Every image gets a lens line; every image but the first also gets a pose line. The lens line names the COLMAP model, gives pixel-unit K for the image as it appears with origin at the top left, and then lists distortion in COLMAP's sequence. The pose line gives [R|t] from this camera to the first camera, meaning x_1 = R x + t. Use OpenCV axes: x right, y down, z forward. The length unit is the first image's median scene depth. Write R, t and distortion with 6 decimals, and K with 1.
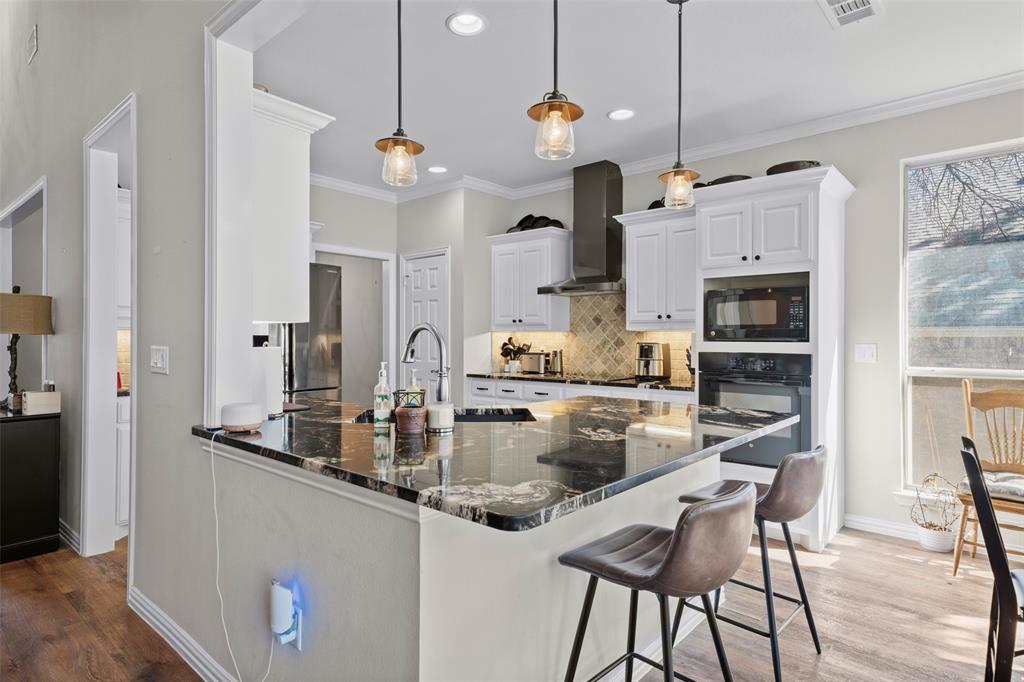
lens RADIAL K [[548.5, 0, 510.1], [0, 548.5, 334.9], [0, 0, 1]] dist [0.021810, 0.000584]
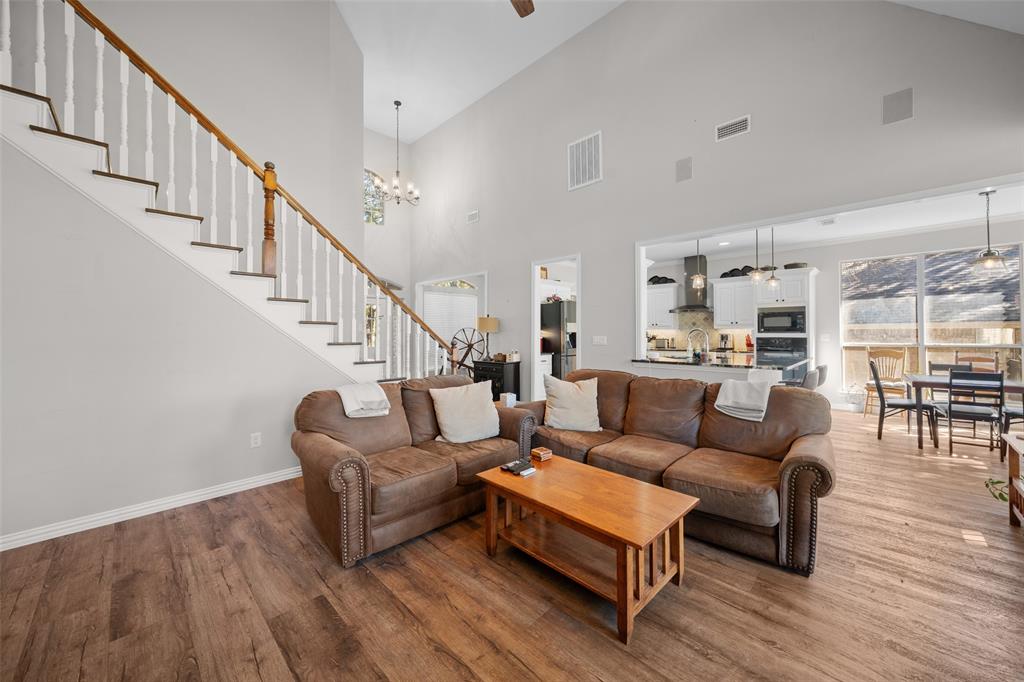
lens RADIAL K [[385.5, 0, 504.2], [0, 385.5, 326.4], [0, 0, 1]] dist [0.006515, 0.000220]
pose [[0.998834, -0.009799, -0.047277, -0.746944], [0.009450, 0.999926, -0.007609, -0.017376], [0.047348, 0.007154, 0.998853, -0.843858]]
